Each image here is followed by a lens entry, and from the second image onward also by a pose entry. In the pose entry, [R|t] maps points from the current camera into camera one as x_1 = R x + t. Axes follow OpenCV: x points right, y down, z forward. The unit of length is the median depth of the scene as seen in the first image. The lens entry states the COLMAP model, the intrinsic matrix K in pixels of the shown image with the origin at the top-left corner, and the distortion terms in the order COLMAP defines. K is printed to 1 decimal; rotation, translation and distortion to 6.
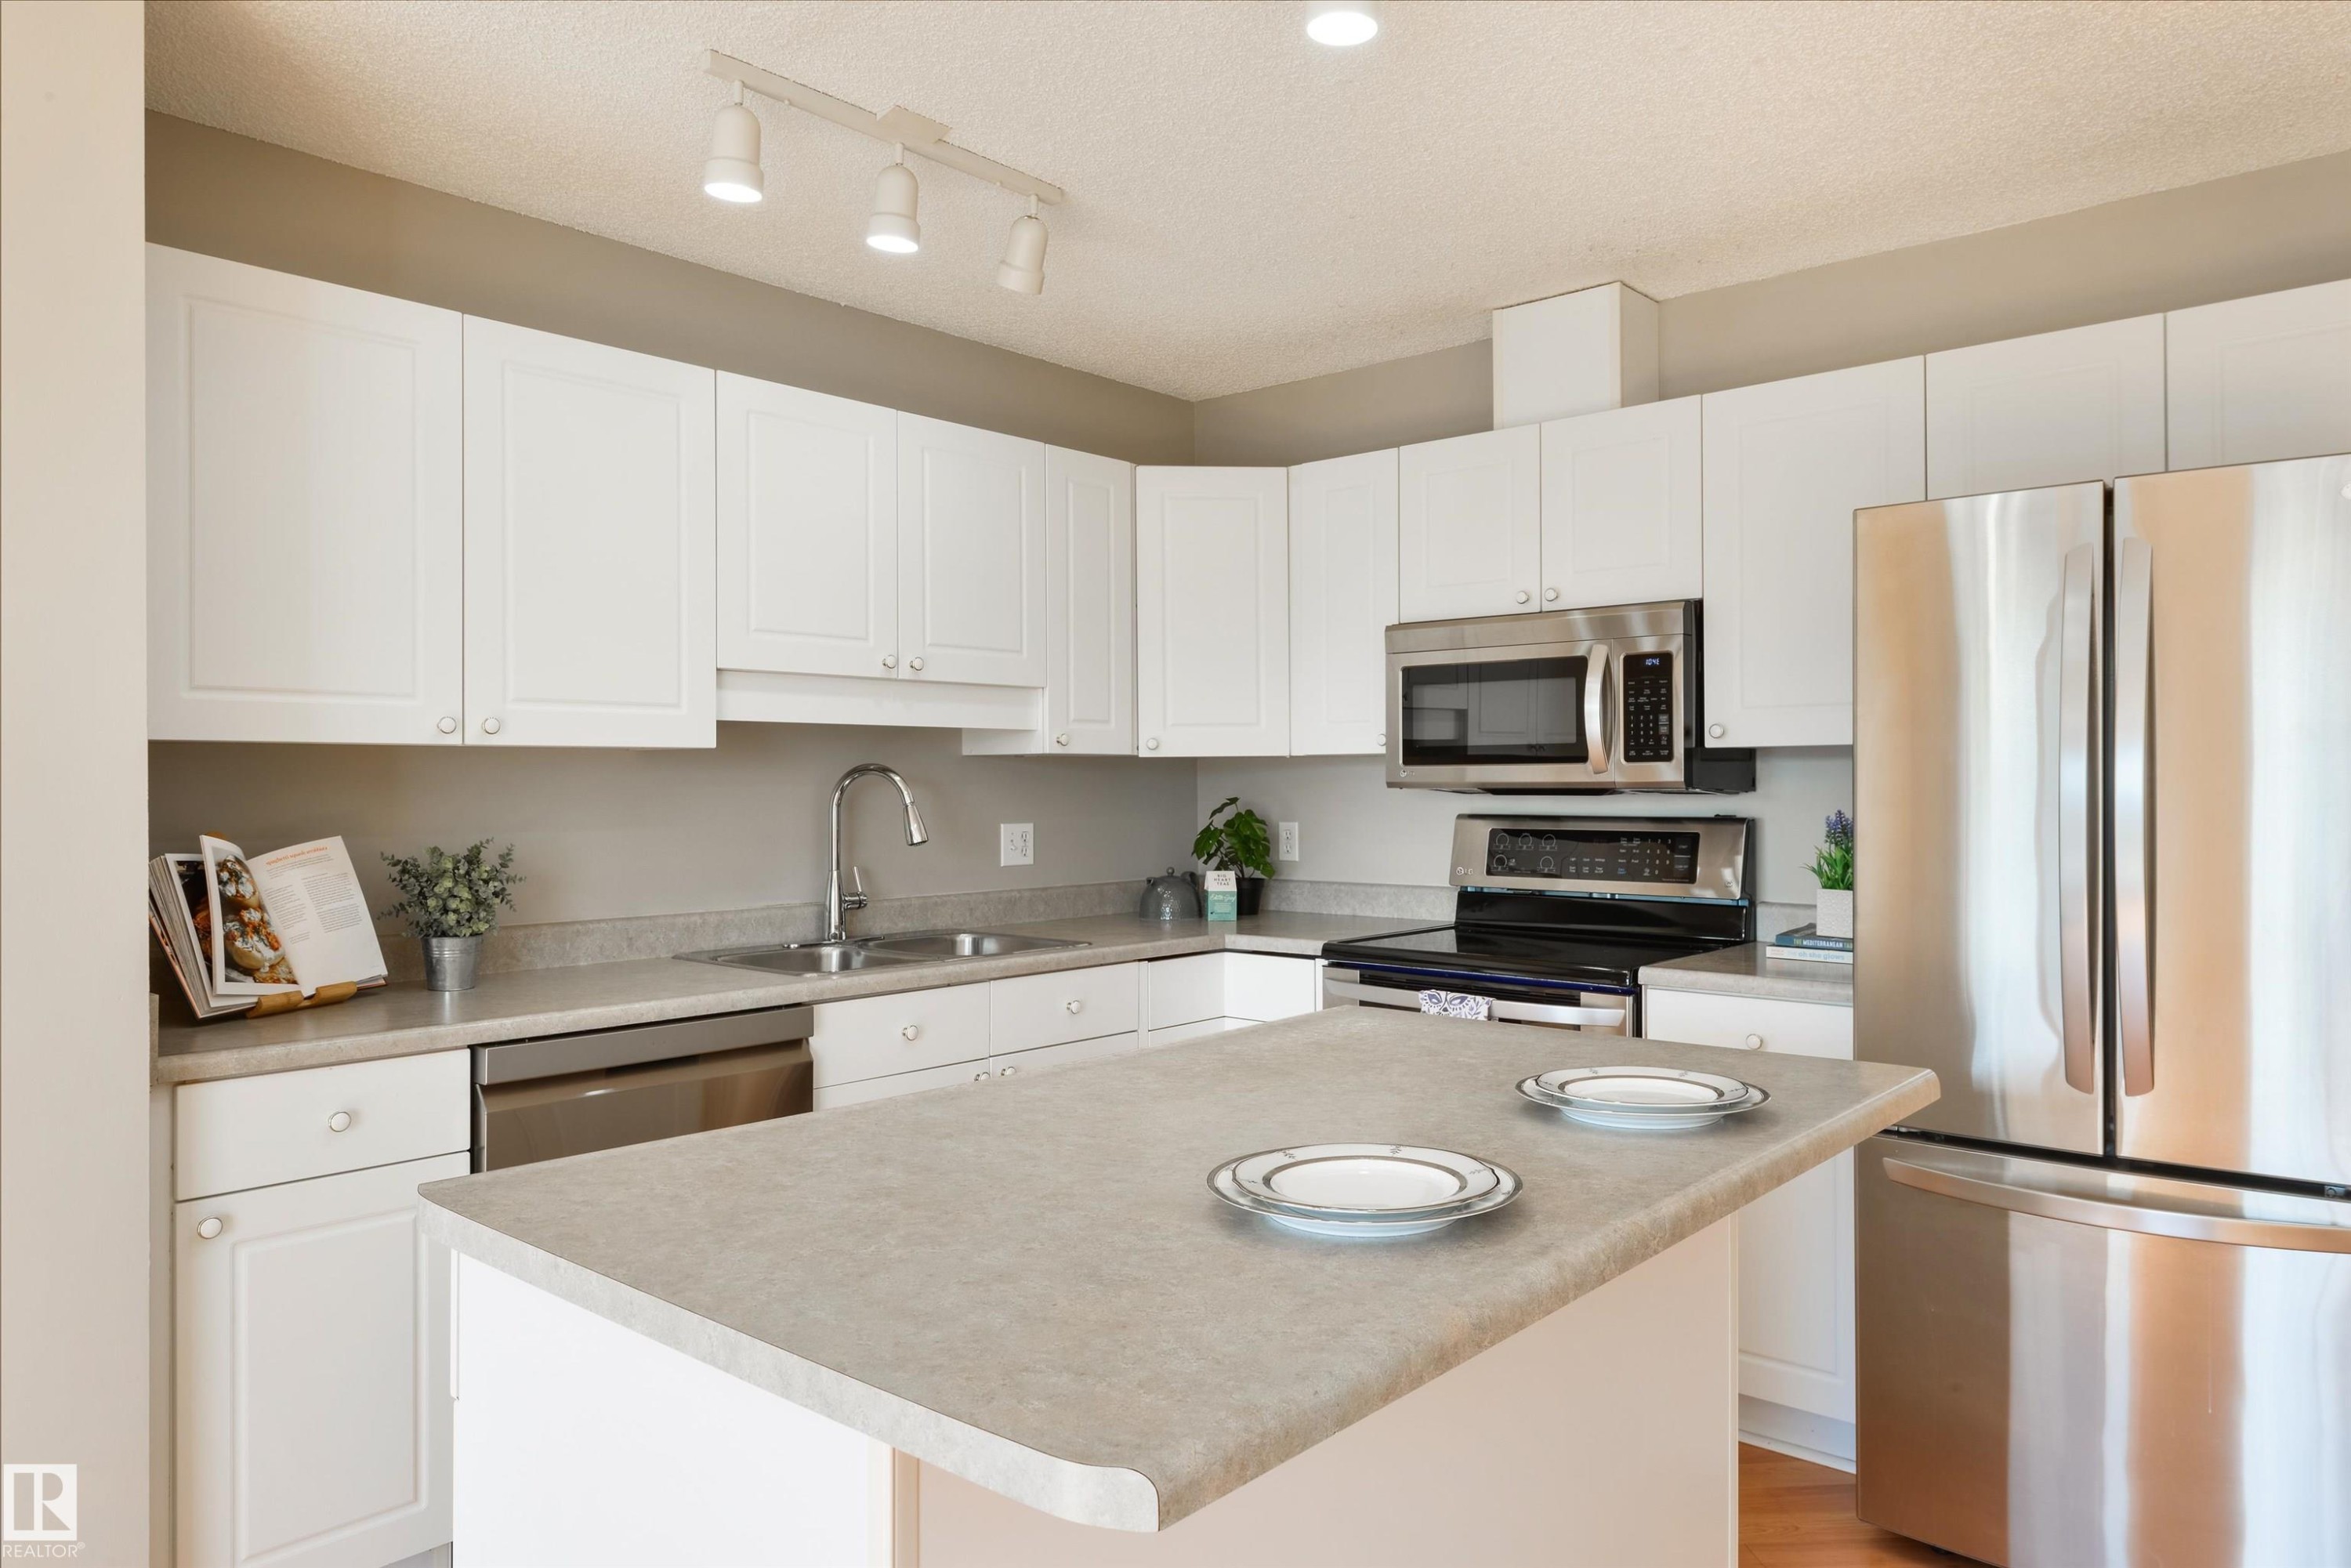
lens RADIAL K [[1542.2, 0, 1203.9], [0, 1542.2, 782.0], [0, 0, 1]] dist [-0.002929, 0.002706]
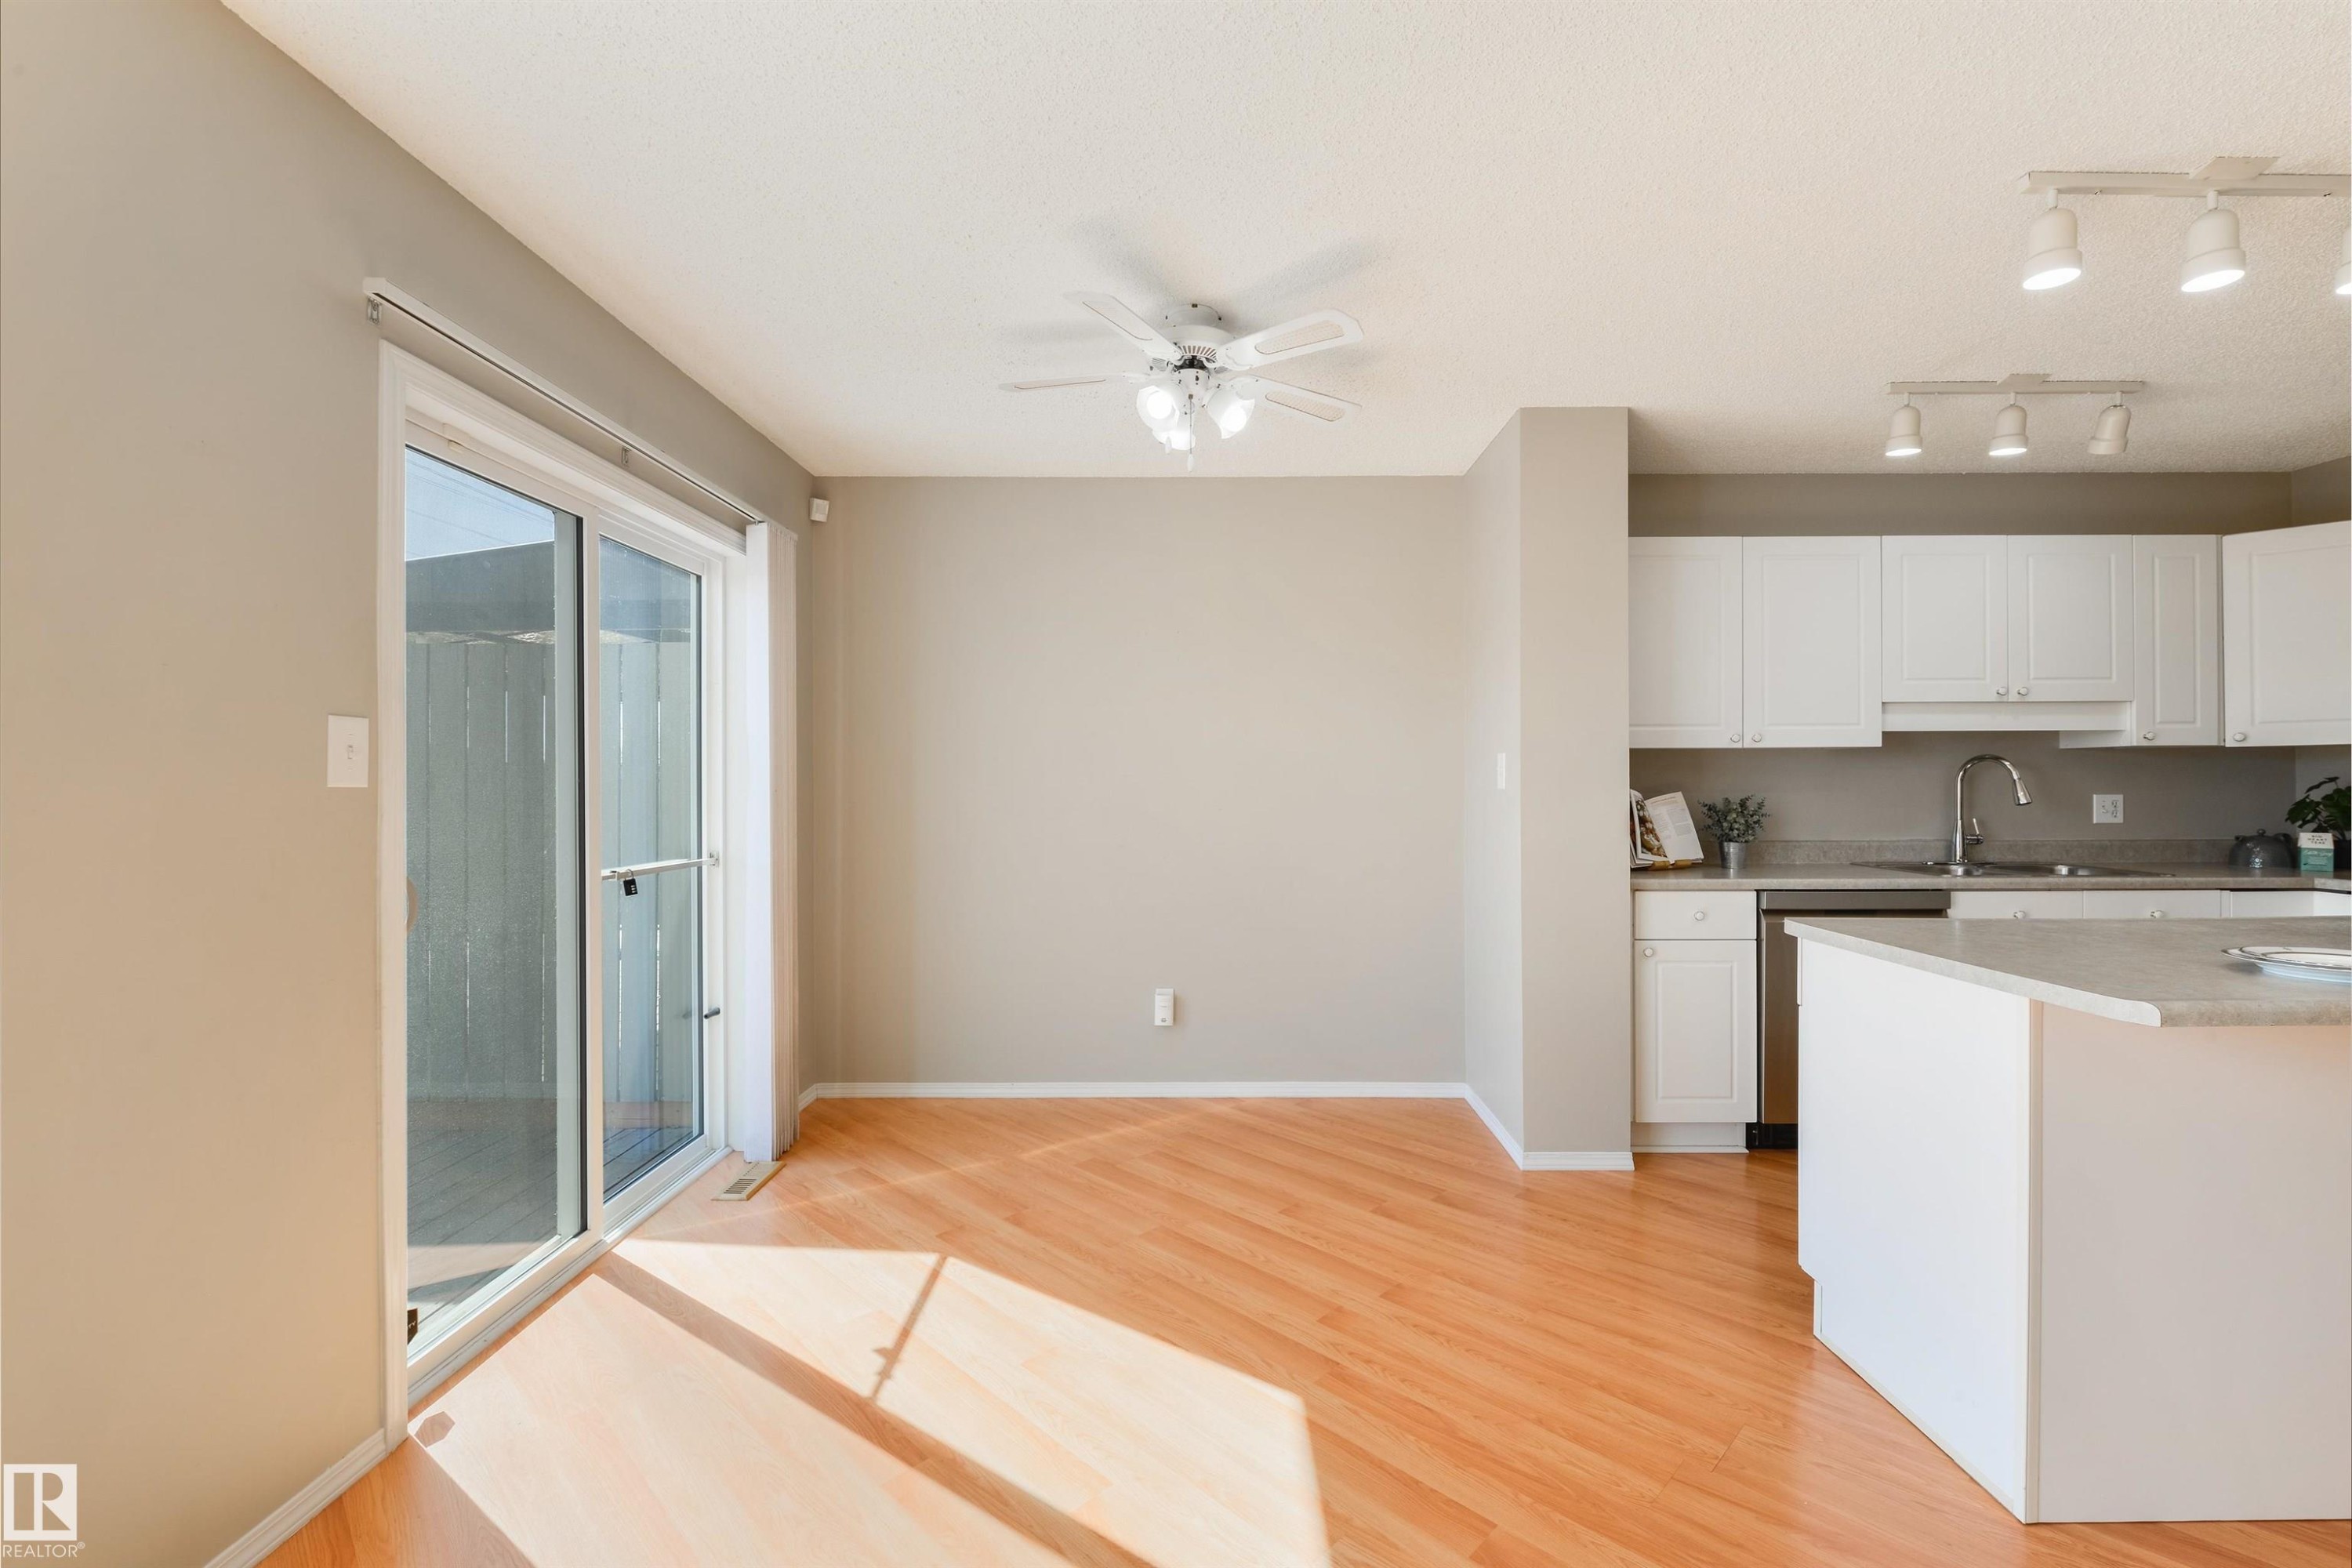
lens RADIAL K [[1008.8, 0, 1189.6], [0, 1008.8, 779.5], [0, 0, 1]] dist [-0.002561, -0.001389]
pose [[0.647624, 0.000015, -0.761960, 0.053271], [0.001242, 0.999999, 0.001075, 0.013528], [0.761959, -0.001643, 0.647623, -0.362204]]
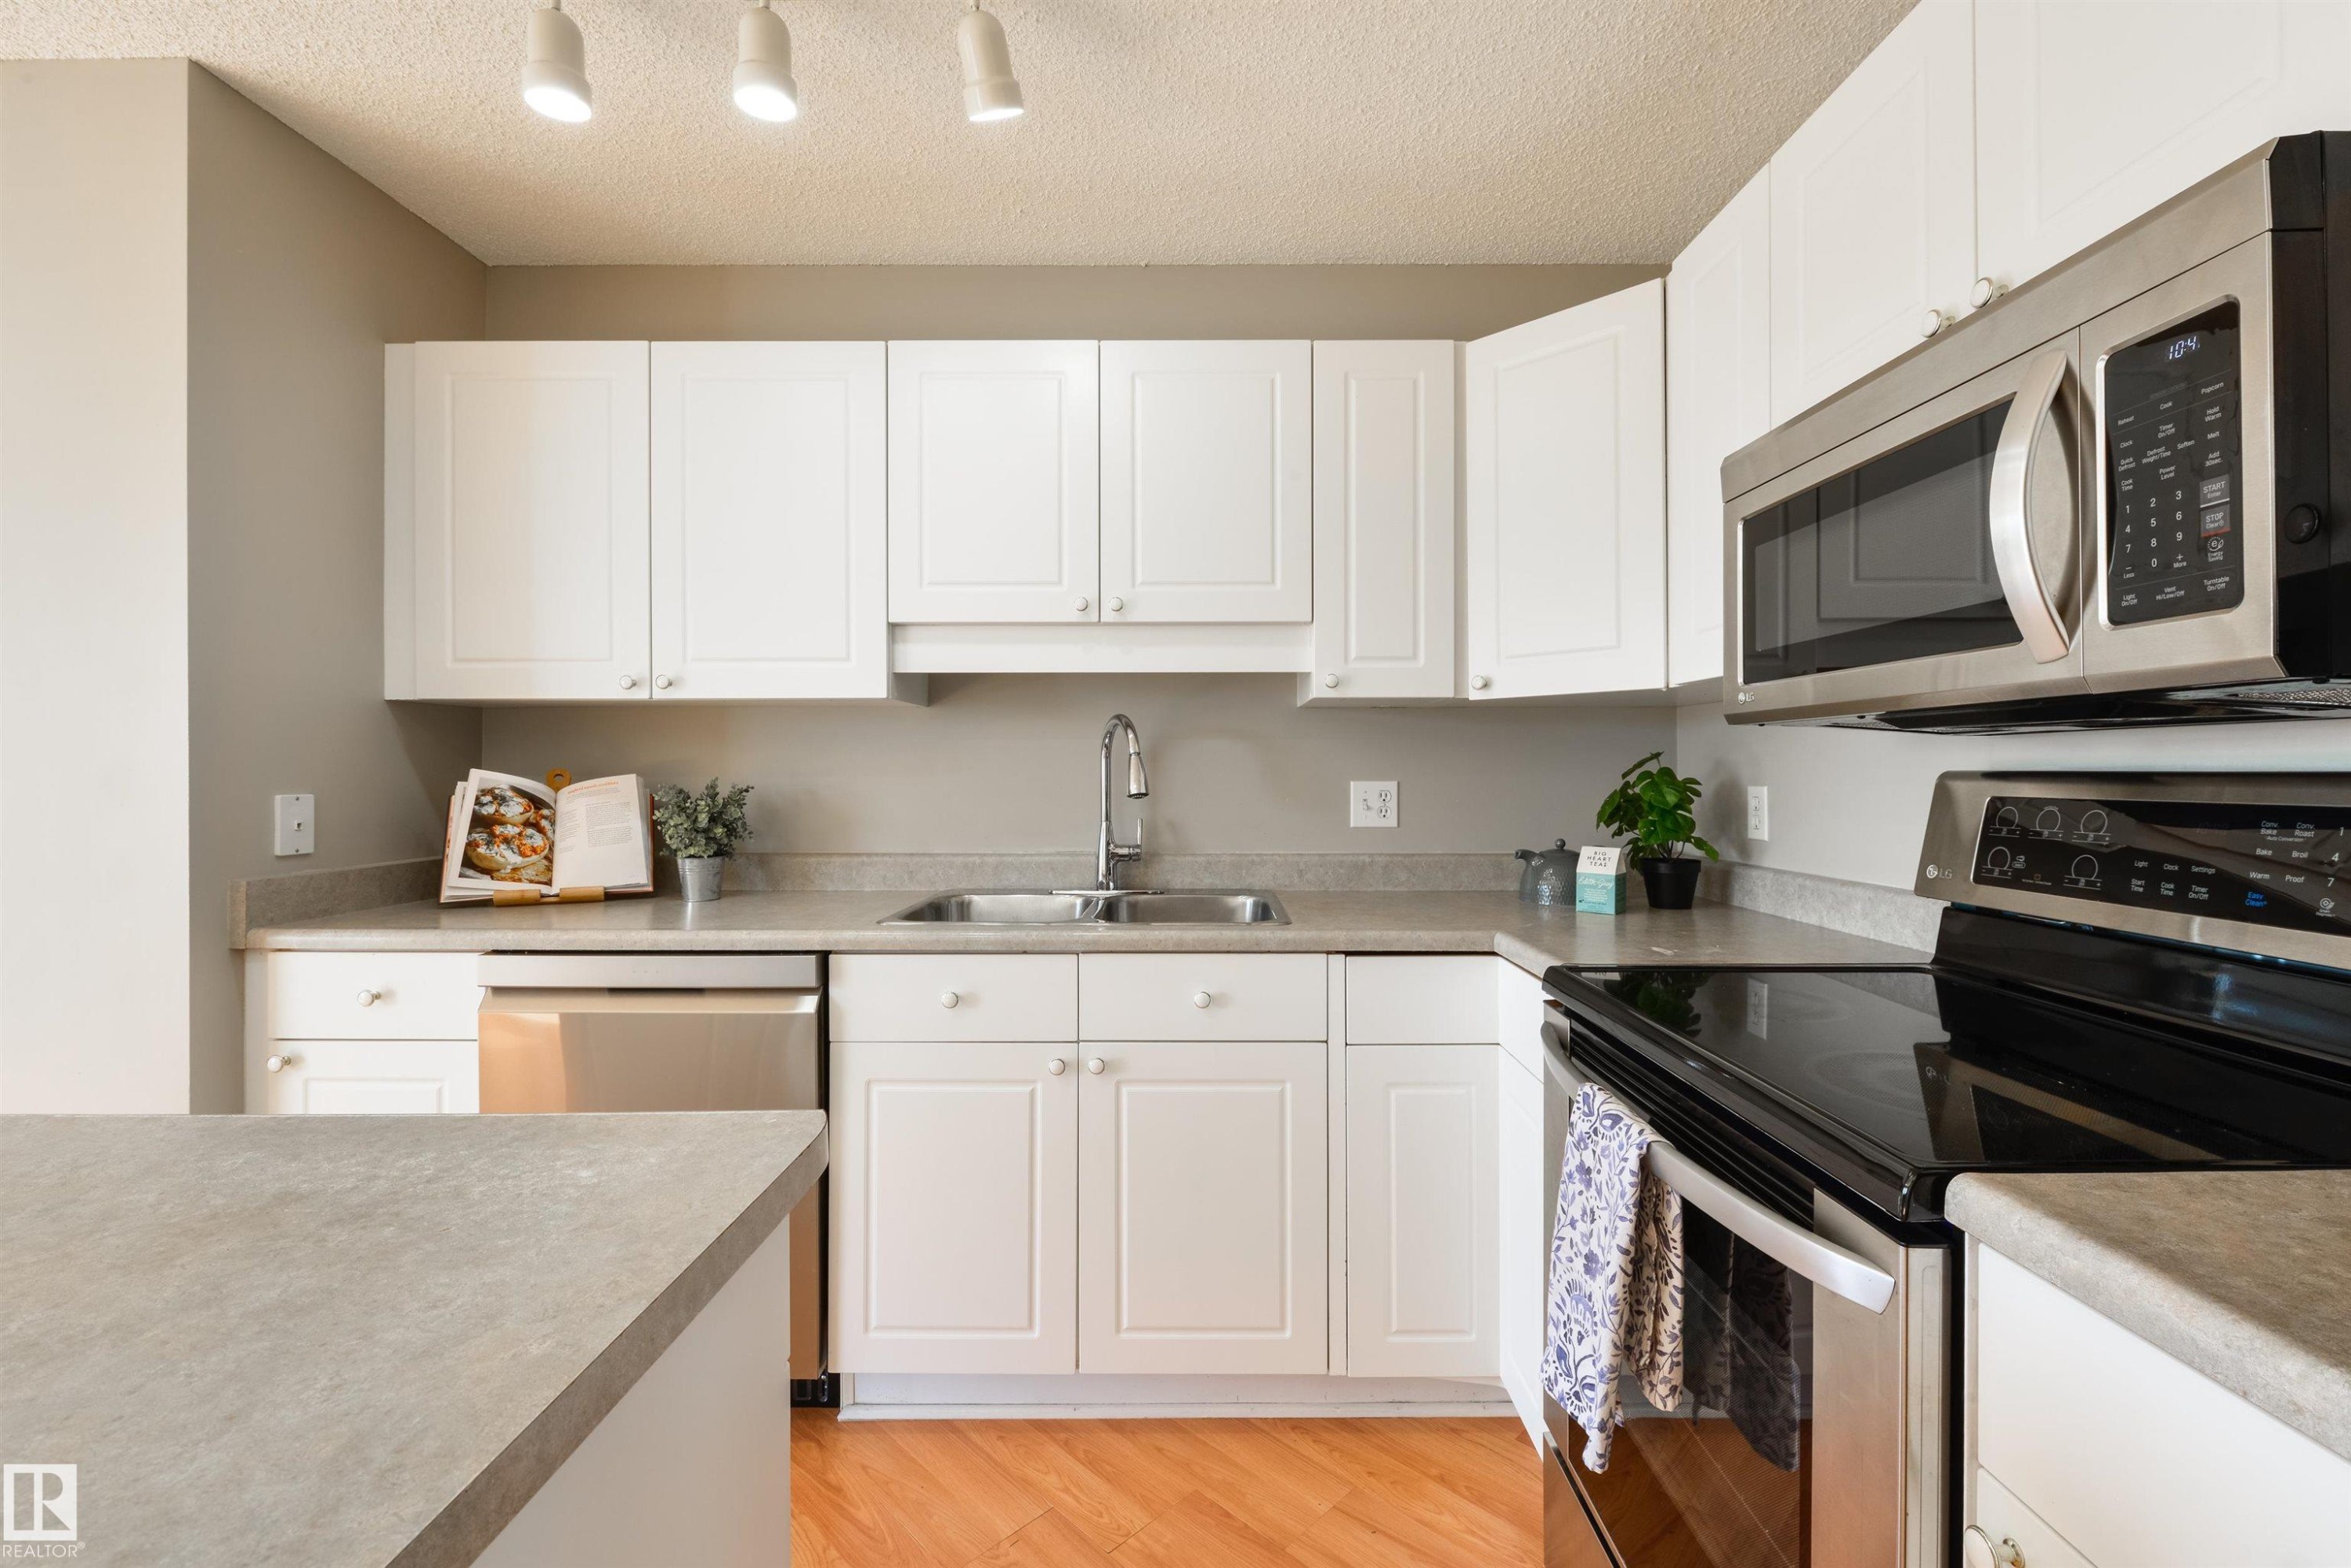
lens RADIAL K [[1008.4, 0, 1170.9], [0, 1008.4, 767.8], [0, 0, 1]] dist [-0.002561, -0.001389]
pose [[0.652432, 0.000918, -0.757847, 0.325538], [-0.001773, 0.999998, -0.000315, 0.025307], [0.757845, 0.001549, 0.652433, 0.677512]]
